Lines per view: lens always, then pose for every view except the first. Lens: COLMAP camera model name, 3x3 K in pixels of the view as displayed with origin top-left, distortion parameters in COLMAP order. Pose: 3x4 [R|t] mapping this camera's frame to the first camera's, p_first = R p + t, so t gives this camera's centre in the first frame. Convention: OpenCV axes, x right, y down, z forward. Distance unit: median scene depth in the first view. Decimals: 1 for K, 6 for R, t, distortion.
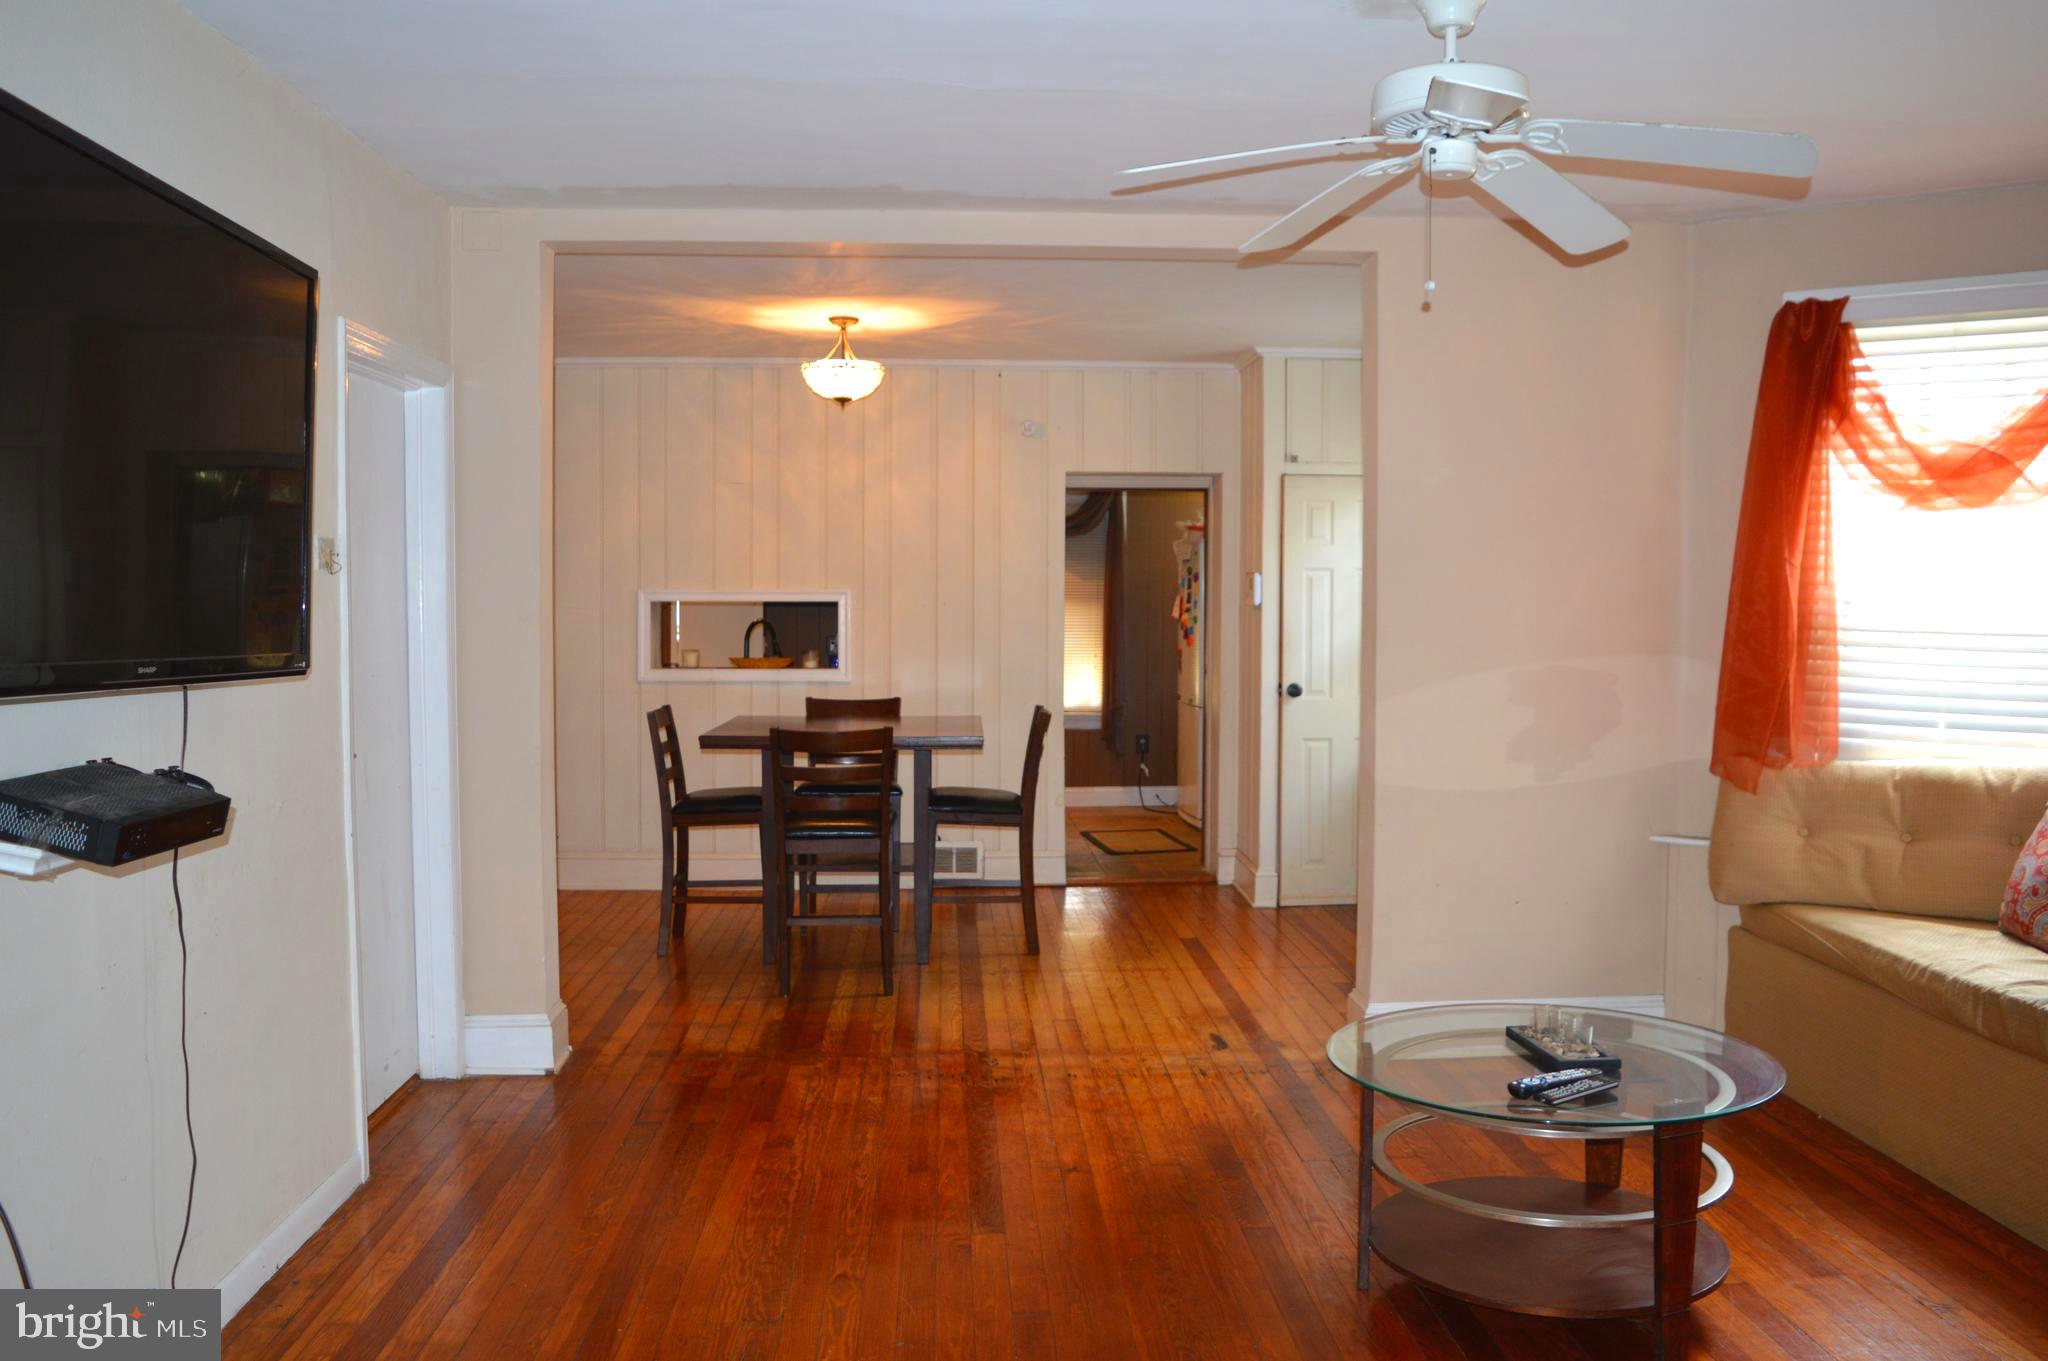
lens RADIAL K [[1621.0, 0, 1039.7], [0, 1621.0, 682.9], [0, 0, 1]] dist [-0.090433, 0.018478]
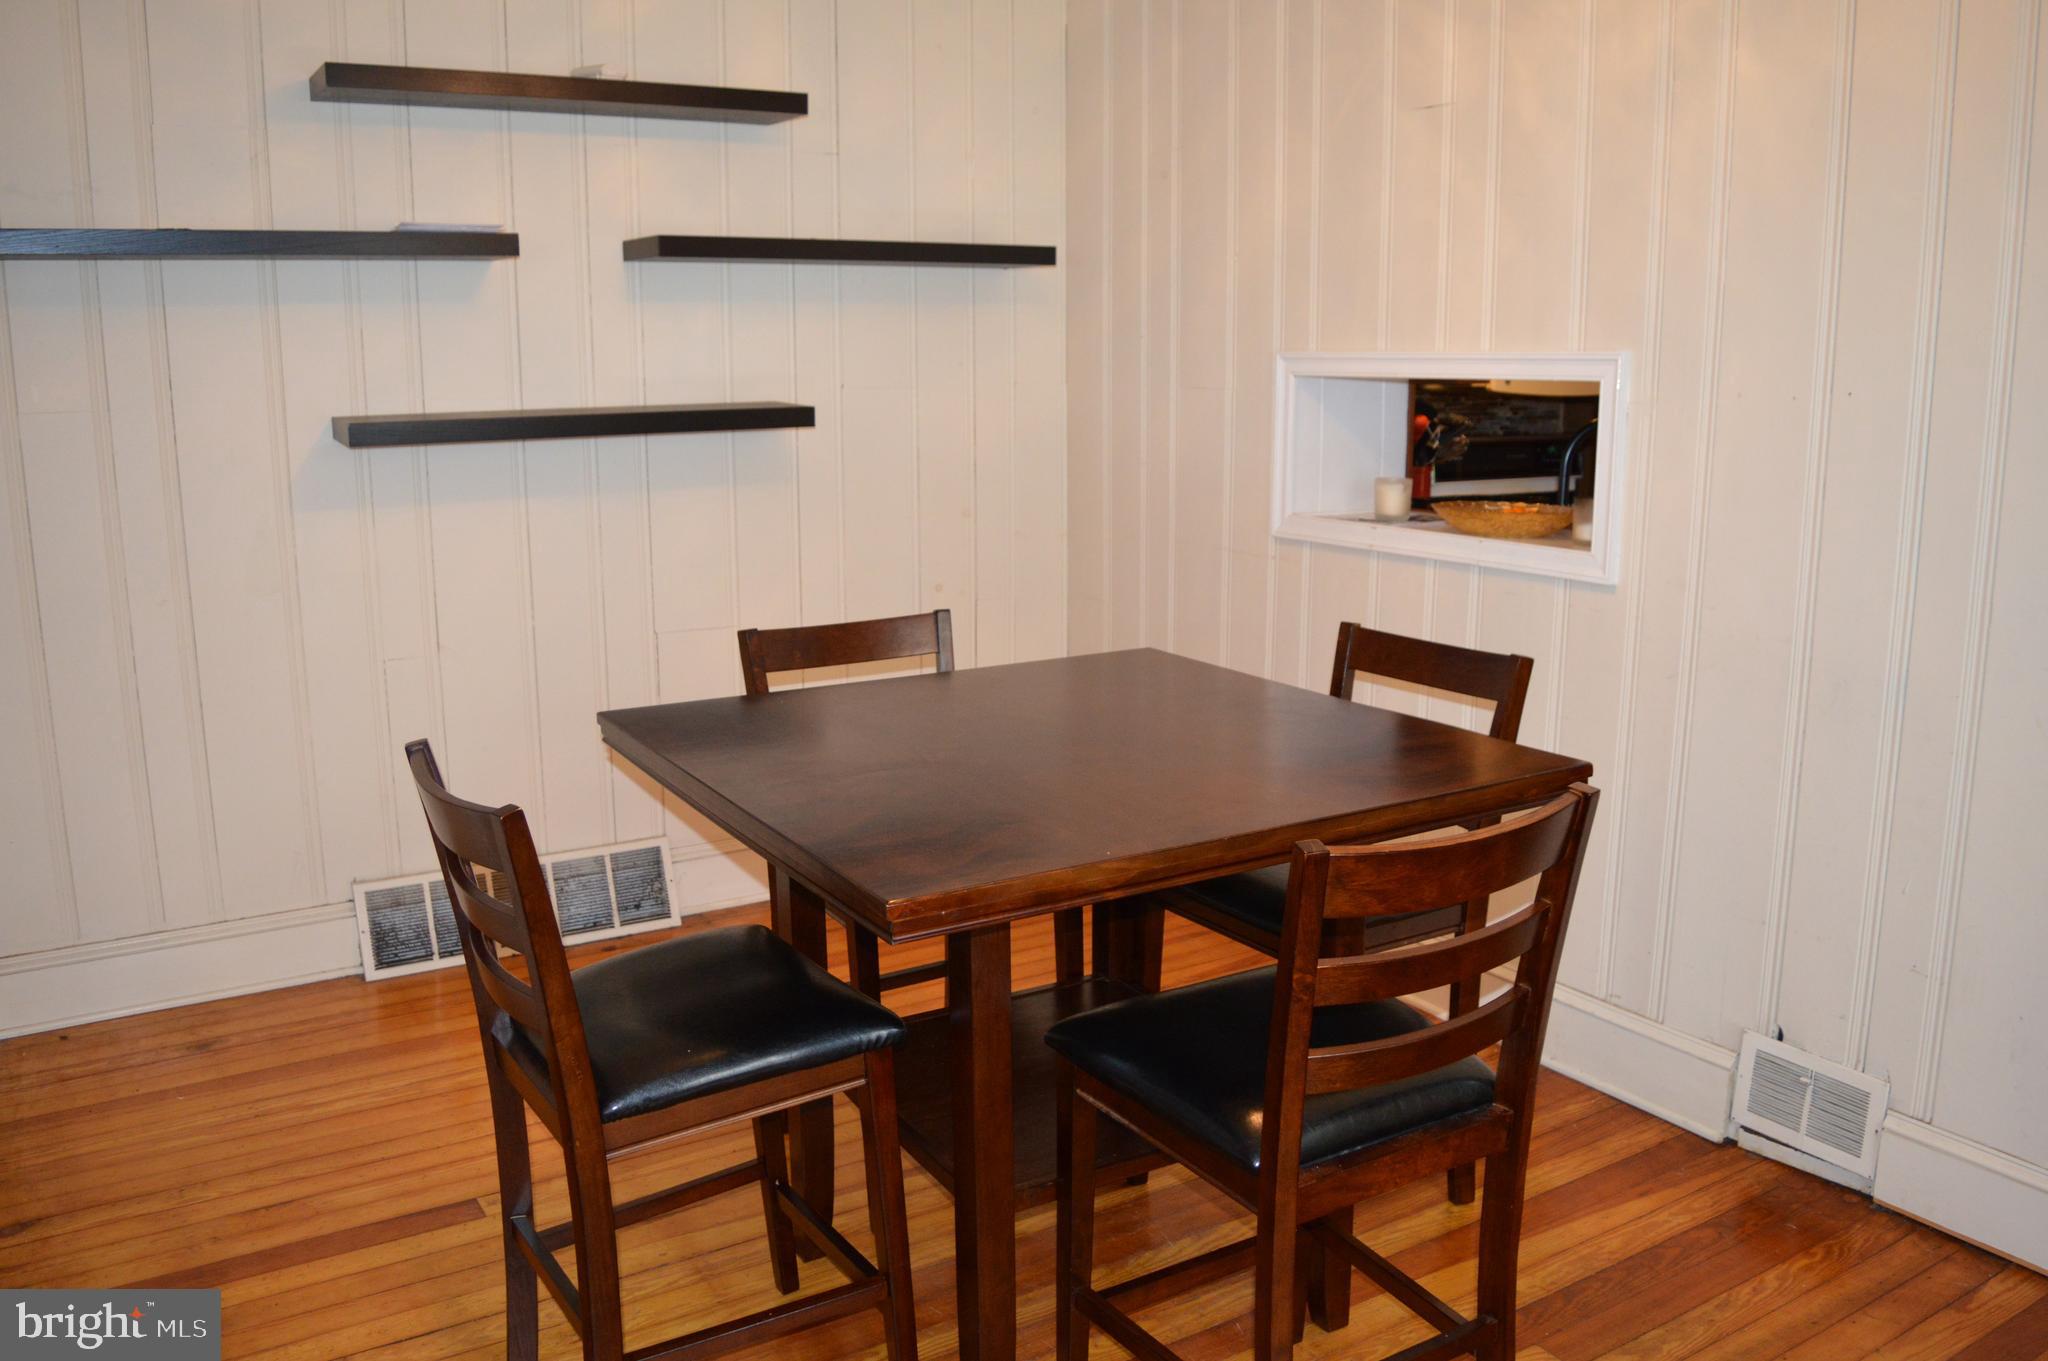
lens RADIAL K [[1621.0, 0, 1028.5], [0, 1621.0, 679.5], [0, 0, 1]] dist [-0.090433, 0.018478]
pose [[0.474060, 0.165026, -0.864889, 0.253808], [-0.037956, 0.985196, 0.167177, -0.061978], [0.879674, -0.046424, 0.473306, 1.100163]]
